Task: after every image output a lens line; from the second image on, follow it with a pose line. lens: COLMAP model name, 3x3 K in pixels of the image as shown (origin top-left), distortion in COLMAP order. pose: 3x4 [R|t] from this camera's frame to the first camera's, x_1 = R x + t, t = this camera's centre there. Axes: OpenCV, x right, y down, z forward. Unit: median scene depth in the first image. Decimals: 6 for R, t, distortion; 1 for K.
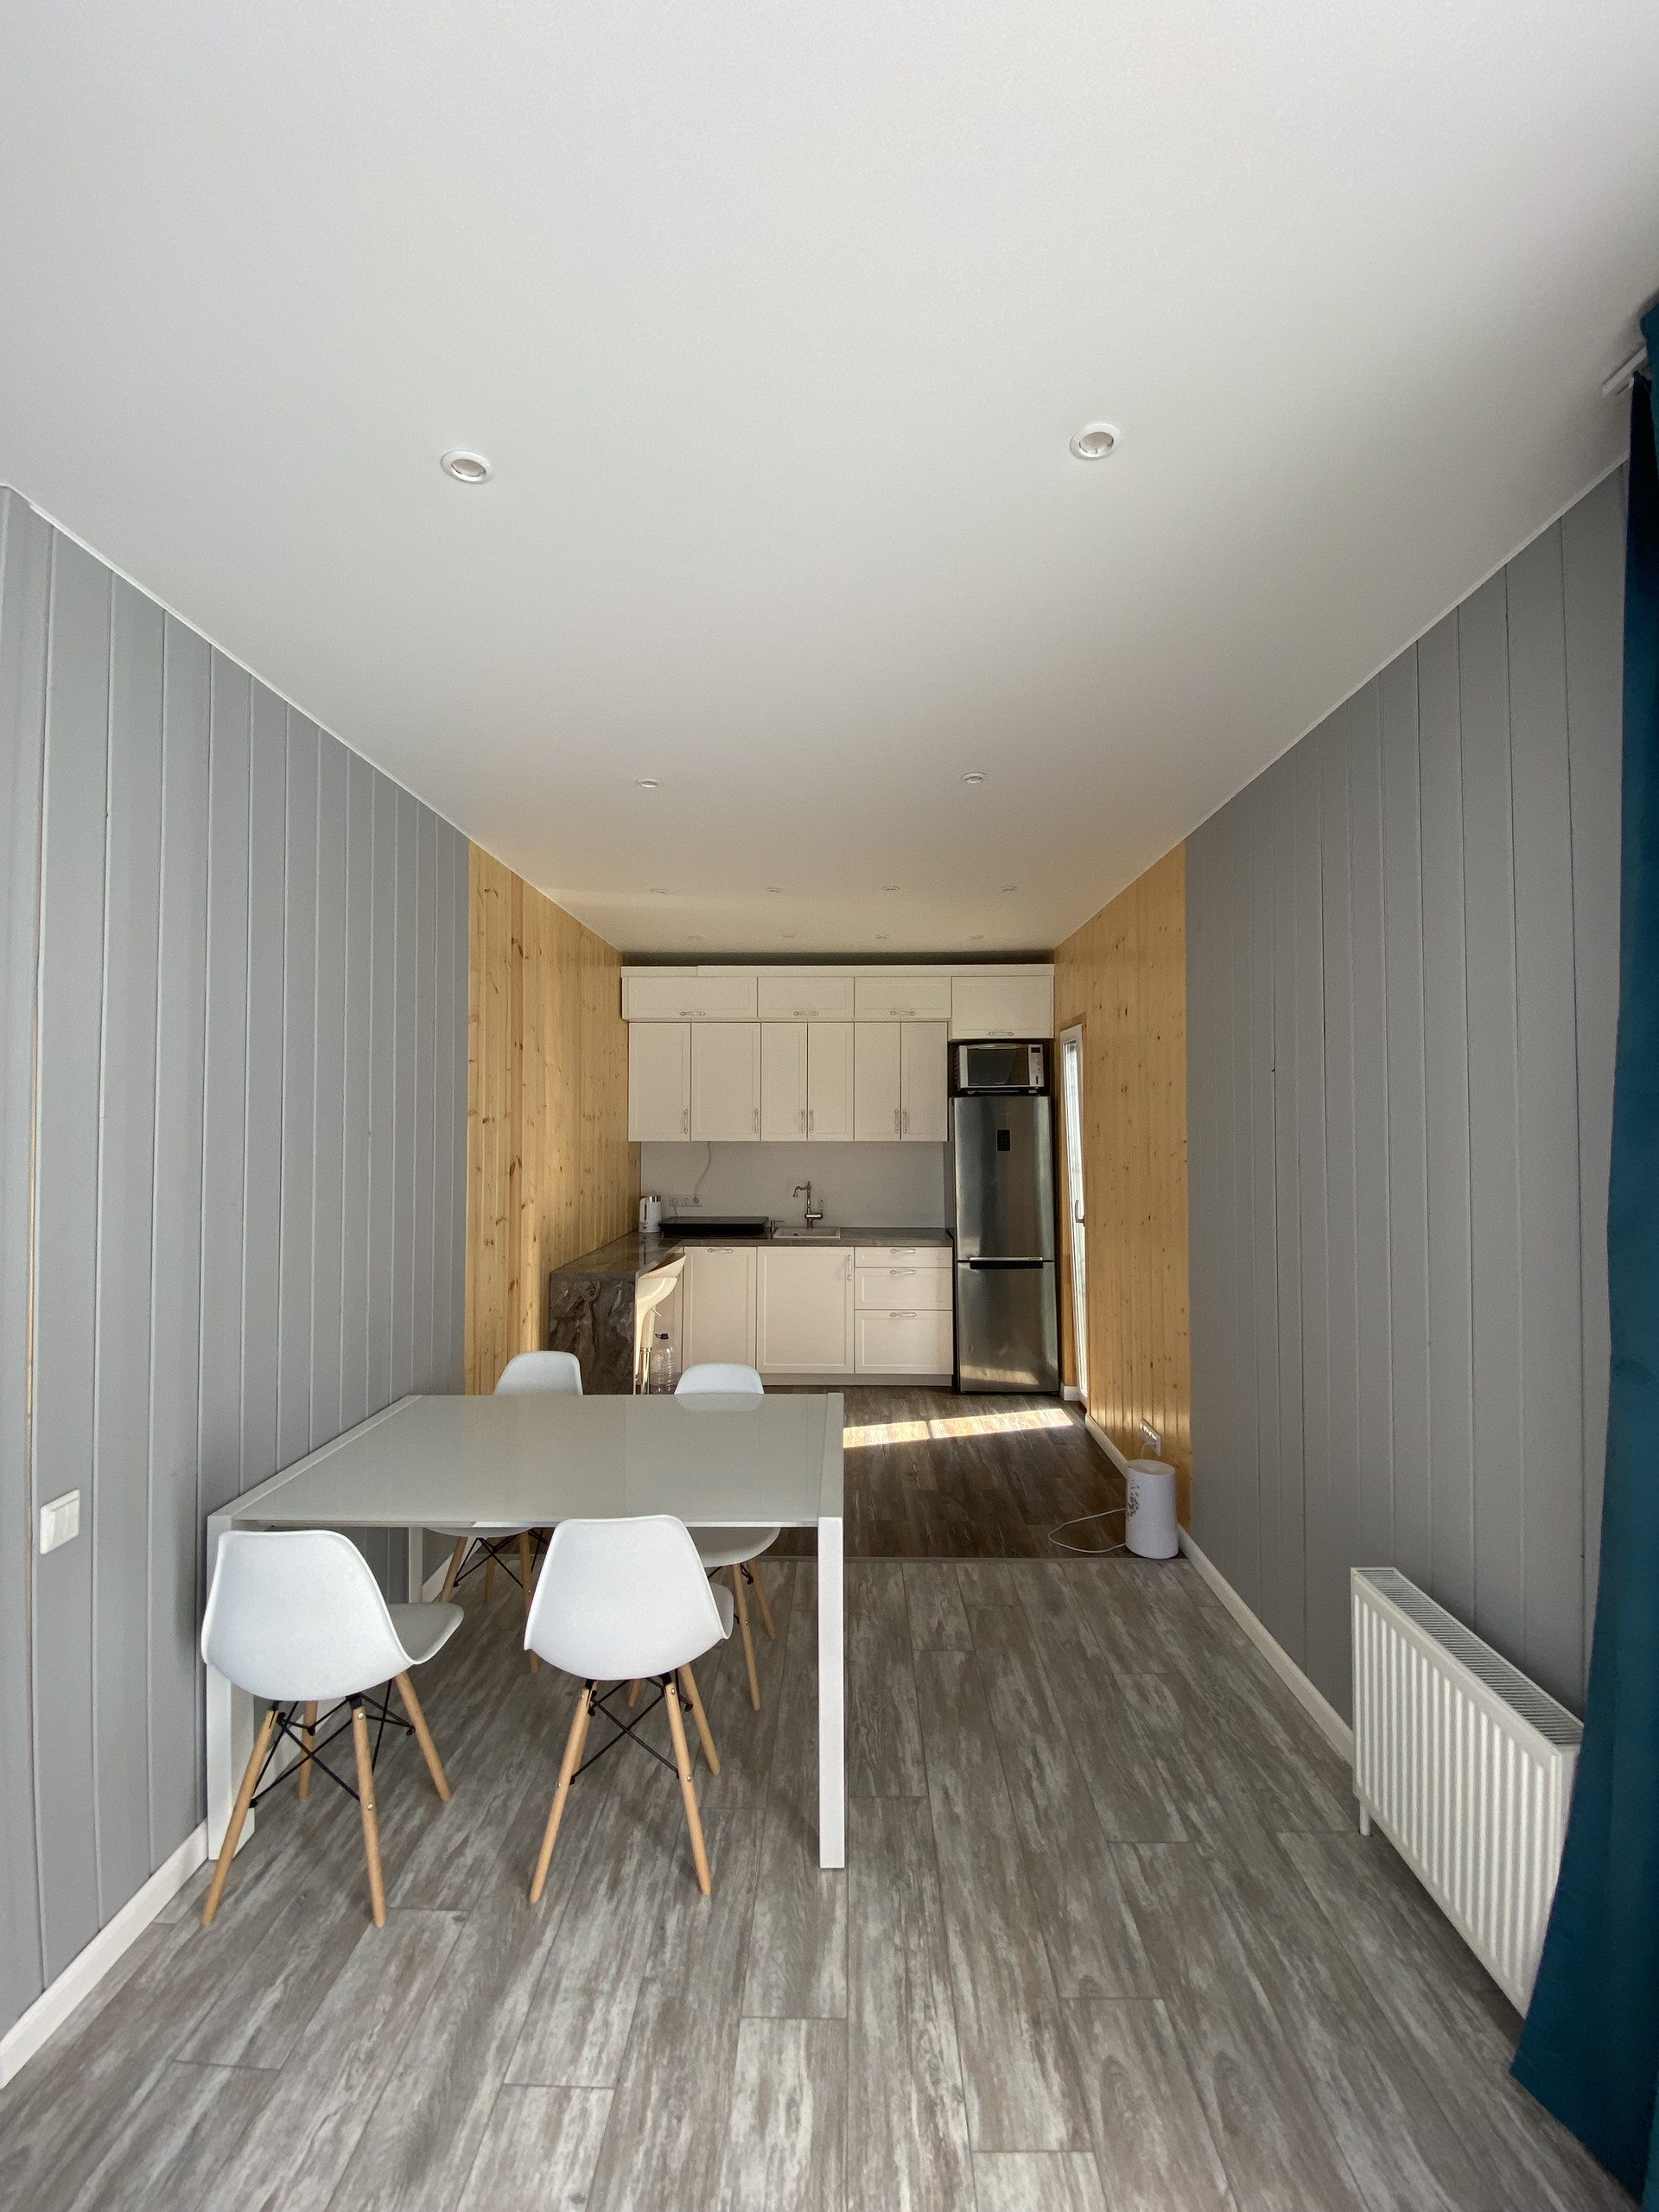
lens RADIAL K [[900.4, 0, 824.7], [0, 900.4, 1085.6], [0, 0, 1]] dist [0.009541, -0.015243]
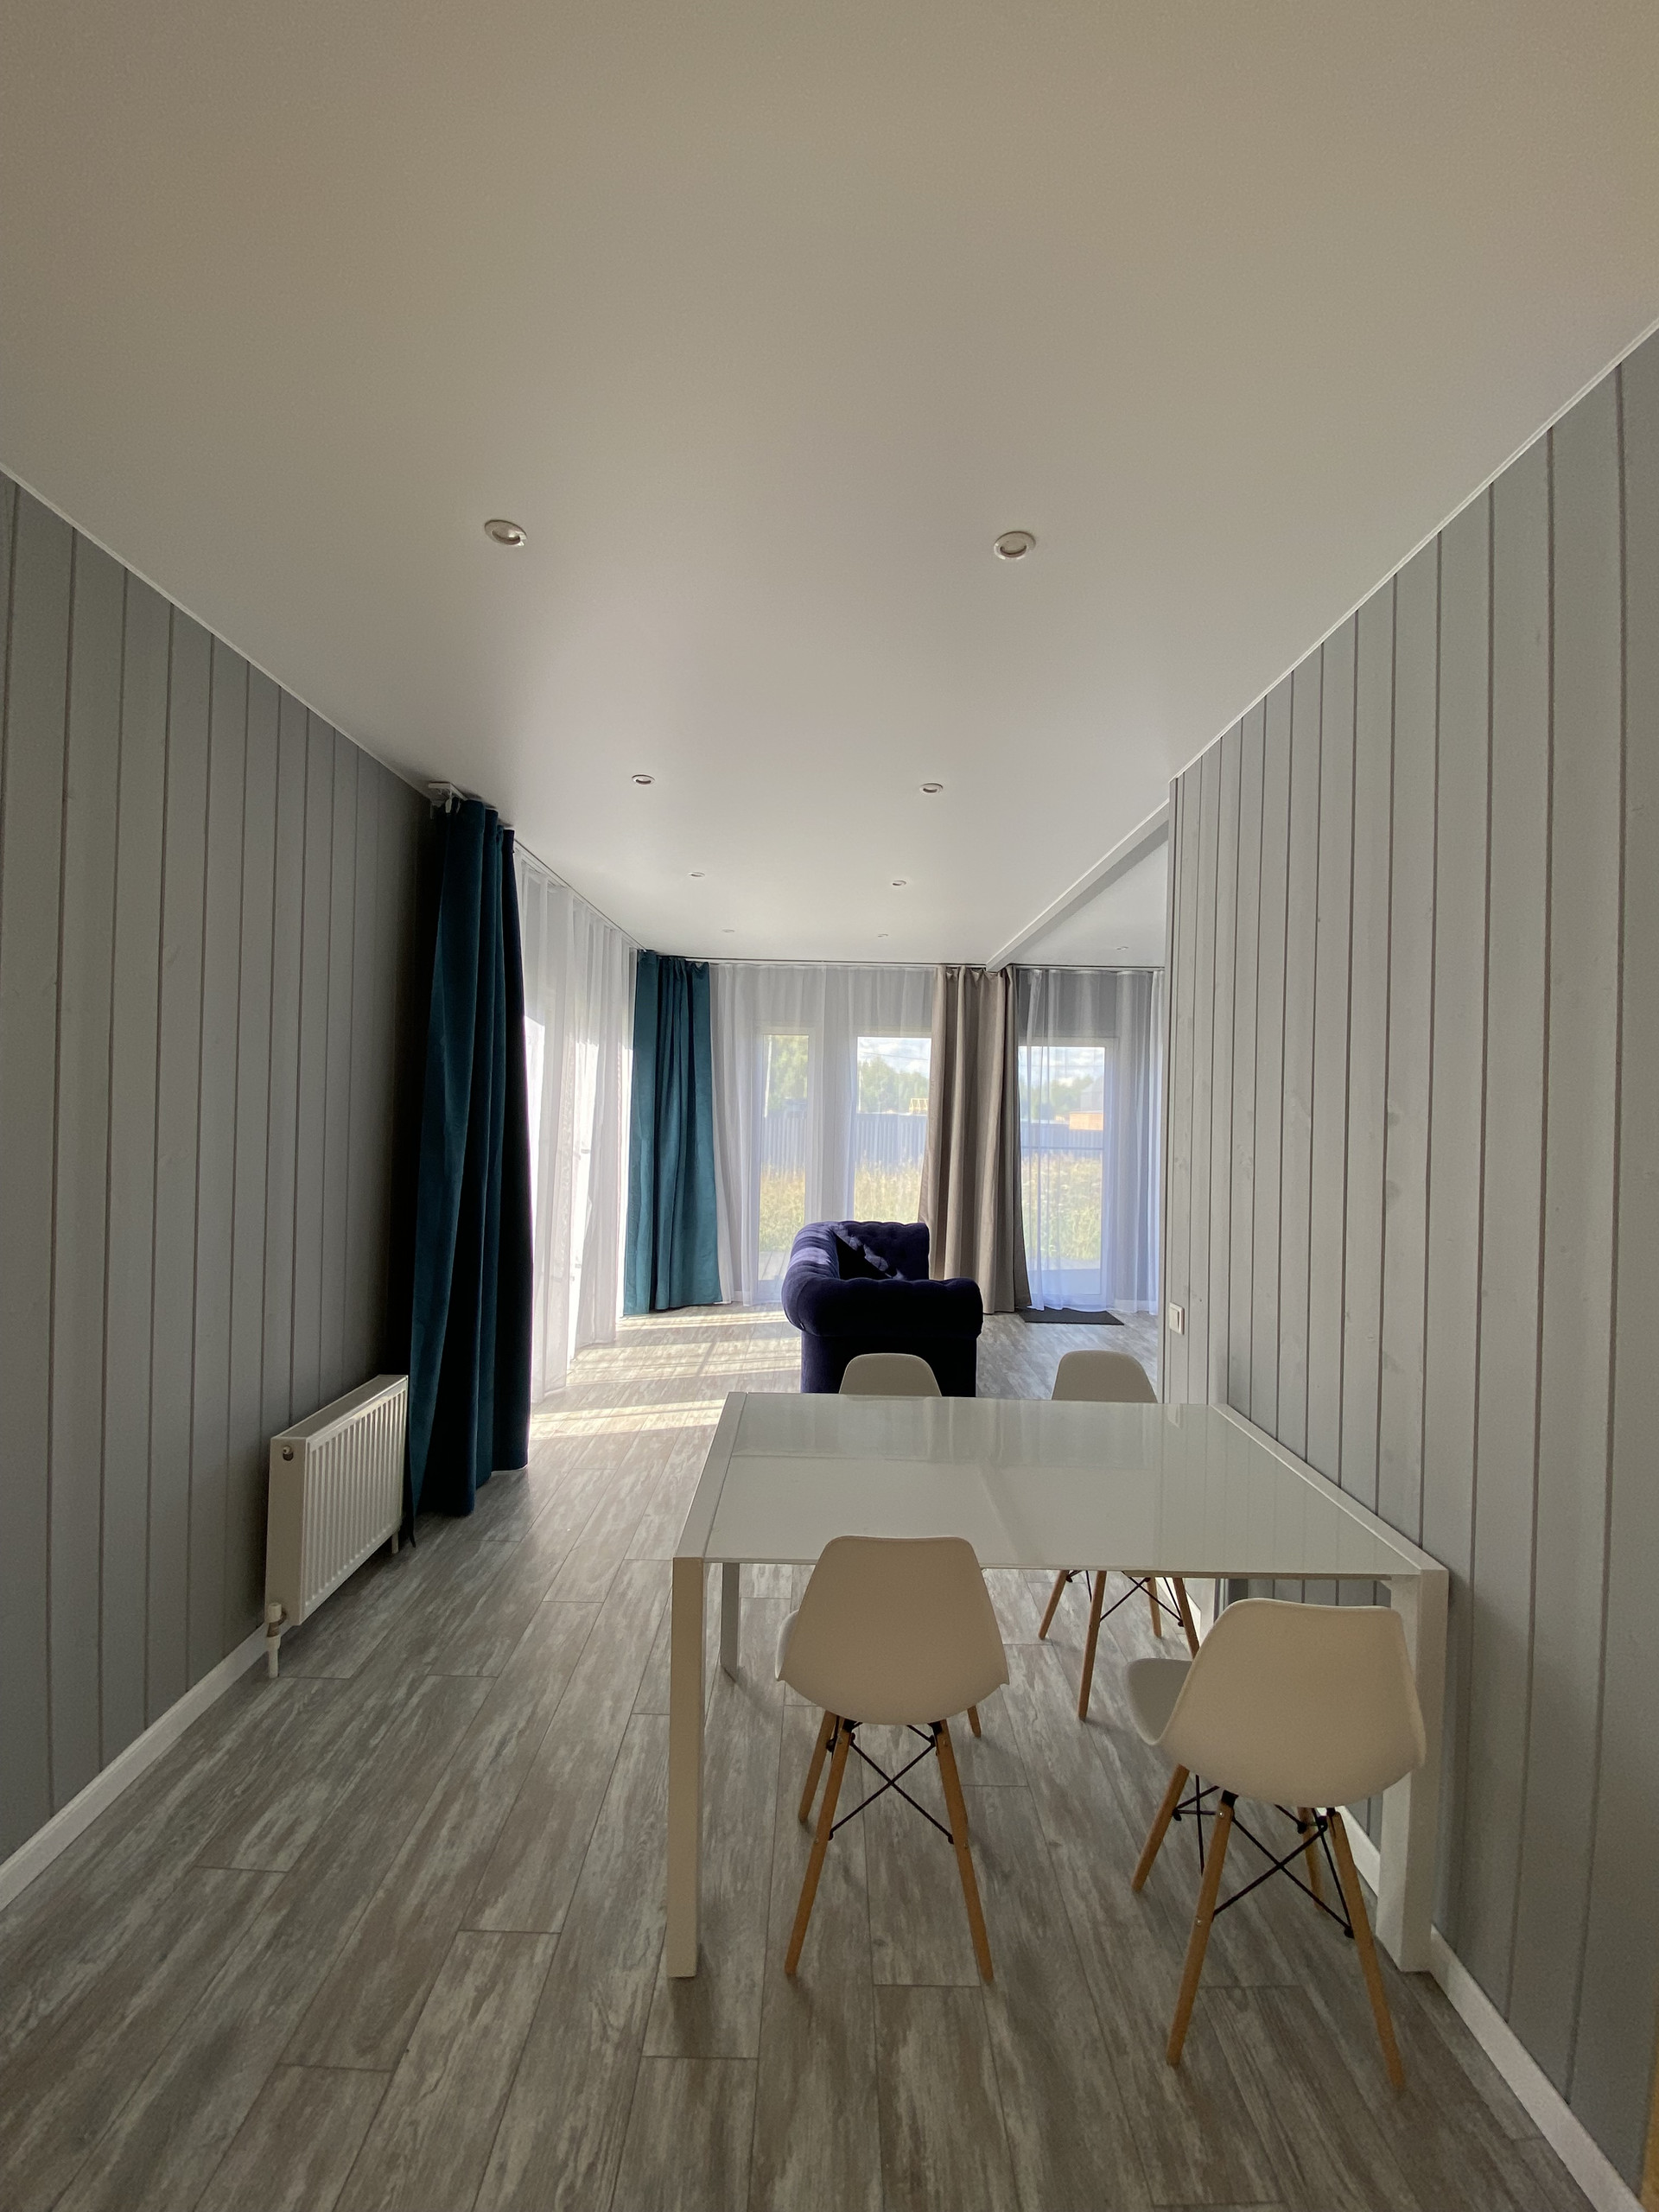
lens RADIAL K [[900.4, 0, 828.3], [0, 900.4, 1126.8], [0, 0, 1]] dist [0.009541, -0.015243]
pose [[-0.999419, -0.018039, -0.028923, -0.067139], [-0.017567, 0.999710, -0.016495, 0.102069], [0.029212, -0.015977, -0.999446, 1.895692]]
